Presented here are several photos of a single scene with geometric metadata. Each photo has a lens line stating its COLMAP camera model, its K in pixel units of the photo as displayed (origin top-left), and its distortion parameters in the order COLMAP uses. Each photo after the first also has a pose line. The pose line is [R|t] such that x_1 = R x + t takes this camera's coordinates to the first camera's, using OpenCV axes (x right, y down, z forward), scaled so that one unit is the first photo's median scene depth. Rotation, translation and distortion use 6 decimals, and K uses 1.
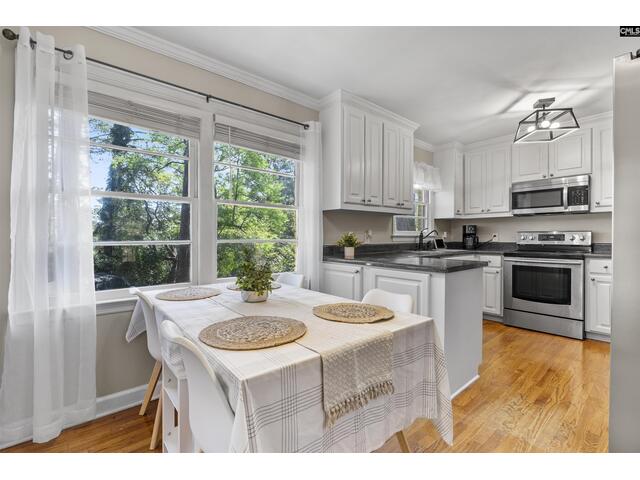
lens RADIAL K [[294.7, 0, 316.8], [0, 294.7, 237.7], [0, 0, 1]] dist [-0.006237, -0.001050]
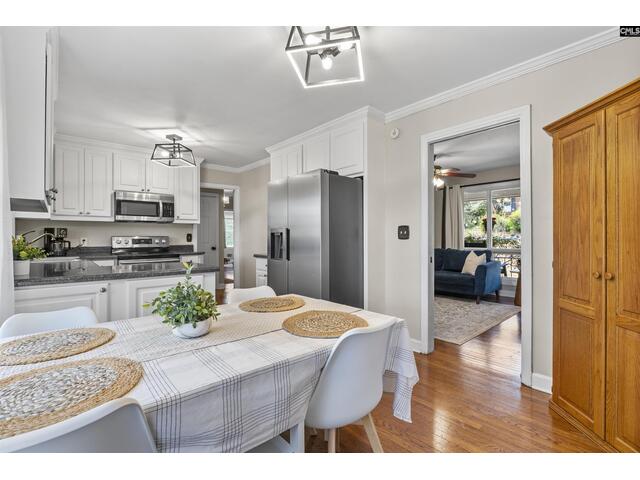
lens RADIAL K [[294.7, 0, 317.1], [0, 294.7, 238.3], [0, 0, 1]] dist [-0.006237, -0.001050]
pose [[-0.016877, -0.000079, 0.999858, -0.406245], [0.007053, 0.999975, 0.000198, -0.008707], [-0.999833, 0.007055, -0.016876, 0.301766]]
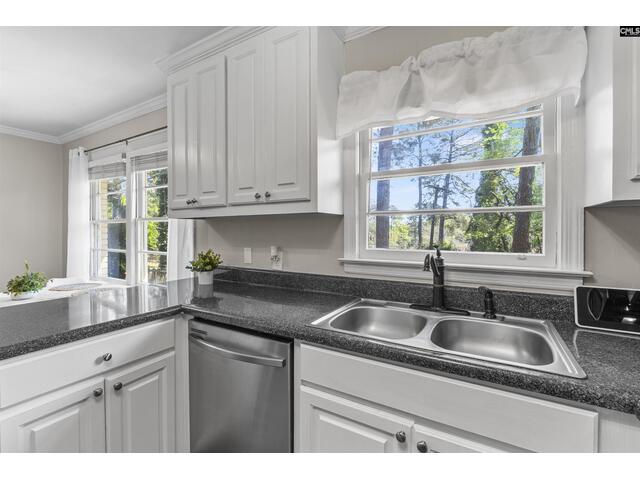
lens RADIAL K [[294.7, 0, 318.3], [0, 294.7, 237.2], [0, 0, 1]] dist [-0.006237, -0.001050]
pose [[0.330078, 0.006076, -0.943934, 0.665649], [-0.010881, 0.999937, 0.002632, -0.041621], [0.943891, 0.009402, 0.330124, 0.807378]]
